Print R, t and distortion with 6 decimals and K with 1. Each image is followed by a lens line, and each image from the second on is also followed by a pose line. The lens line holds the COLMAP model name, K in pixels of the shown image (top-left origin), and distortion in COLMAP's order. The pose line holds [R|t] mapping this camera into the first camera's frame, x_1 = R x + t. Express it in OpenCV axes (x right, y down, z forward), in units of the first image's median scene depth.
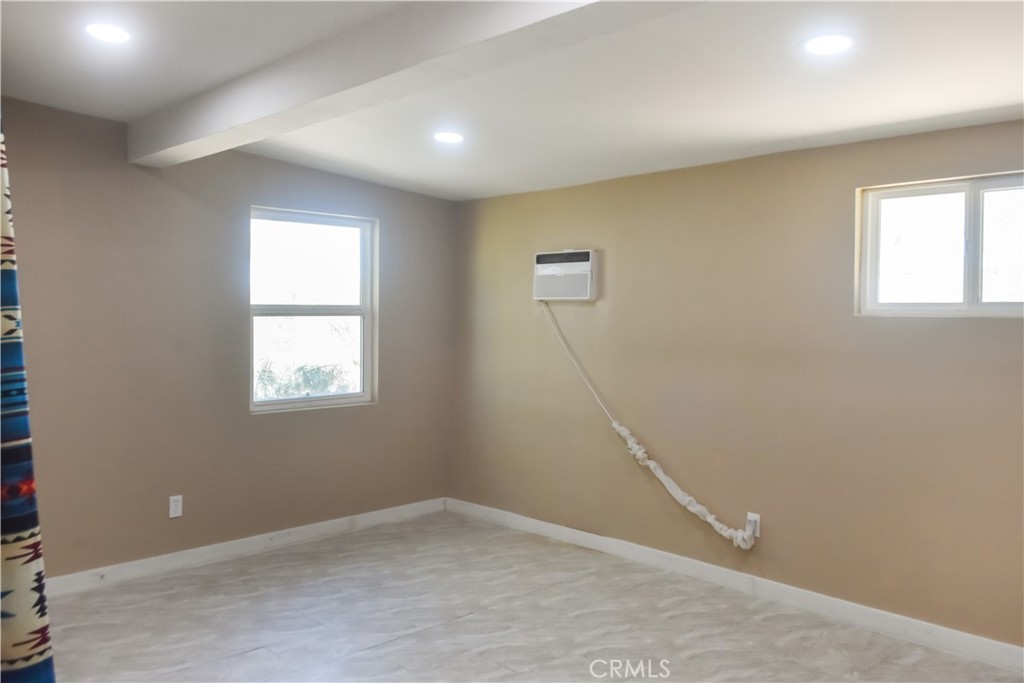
lens RADIAL K [[851.1, 0, 509.1], [0, 851.1, 339.1], [0, 0, 1]] dist [0.034707, -0.039969]
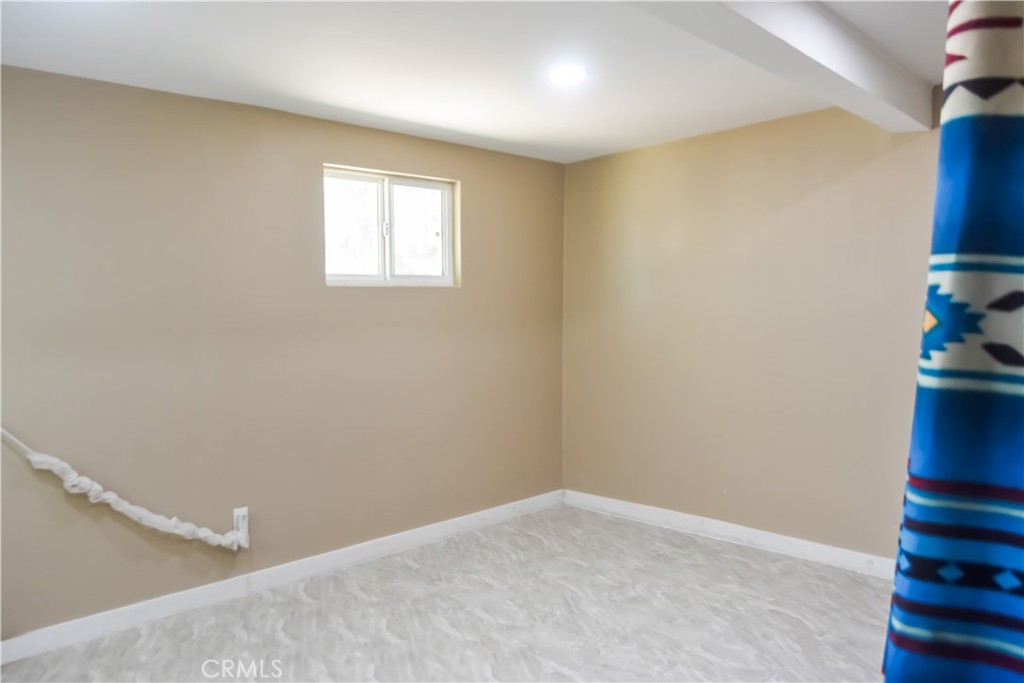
lens RADIAL K [[851.1, 0, 513.8], [0, 851.1, 351.6], [0, 0, 1]] dist [0.034707, -0.039969]
pose [[-0.052071, -0.099932, 0.993631, -0.623003], [0.028927, 0.994412, 0.101526, -0.044776], [-0.998224, 0.034029, -0.048890, 0.762677]]
